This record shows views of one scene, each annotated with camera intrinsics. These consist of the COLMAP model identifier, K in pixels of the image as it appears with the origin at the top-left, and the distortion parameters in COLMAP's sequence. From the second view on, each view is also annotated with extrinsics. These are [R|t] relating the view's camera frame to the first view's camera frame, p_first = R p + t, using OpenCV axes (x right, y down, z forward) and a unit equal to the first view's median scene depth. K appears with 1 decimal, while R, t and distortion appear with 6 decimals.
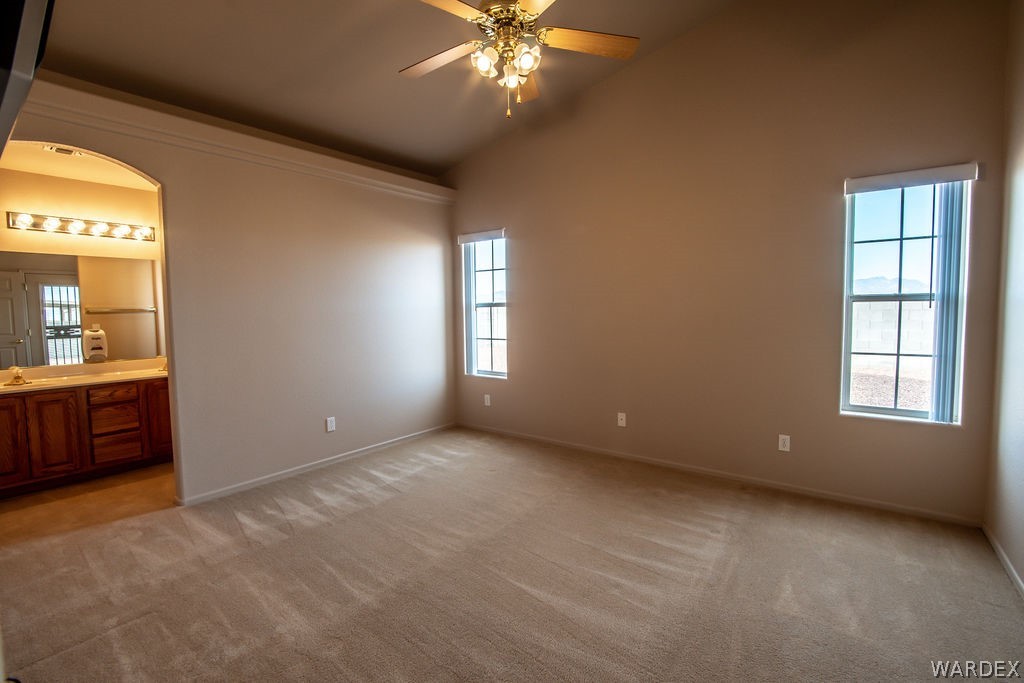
lens RADIAL K [[455.0, 0, 508.7], [0, 455.0, 339.9], [0, 0, 1]] dist [-0.035952, 0.008041]
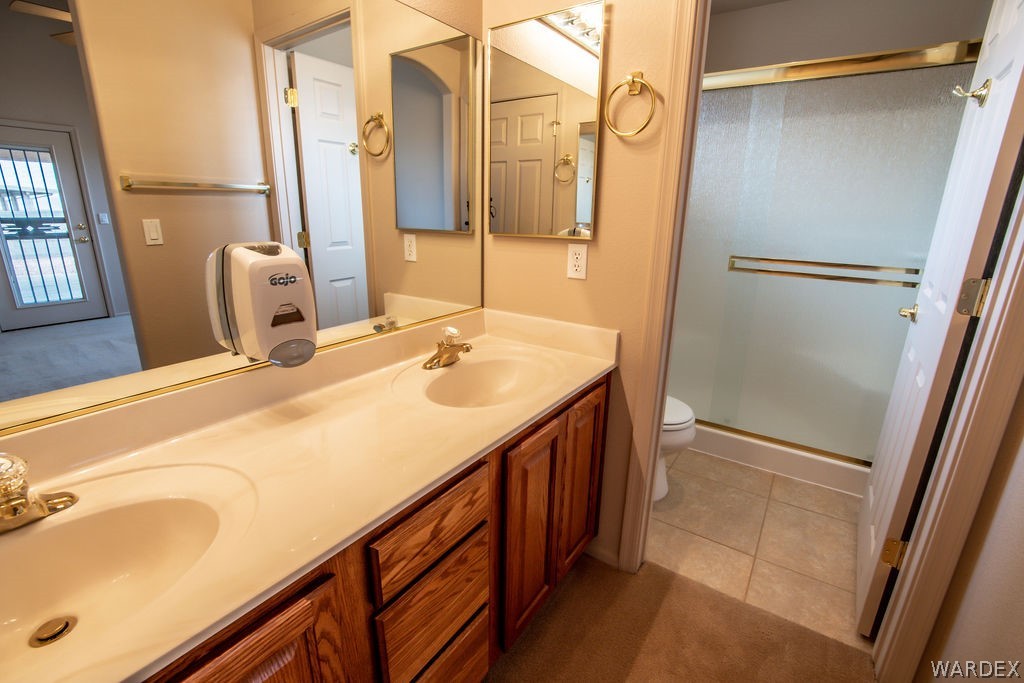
lens RADIAL K [[455.0, 0, 514.4], [0, 455.0, 338.3], [0, 0, 1]] dist [-0.035952, 0.008041]
pose [[0.998112, 0.016478, 0.059173, -0.566710], [-0.028298, 0.978377, 0.204886, -0.019377], [-0.054517, -0.206173, 0.976996, 0.510162]]
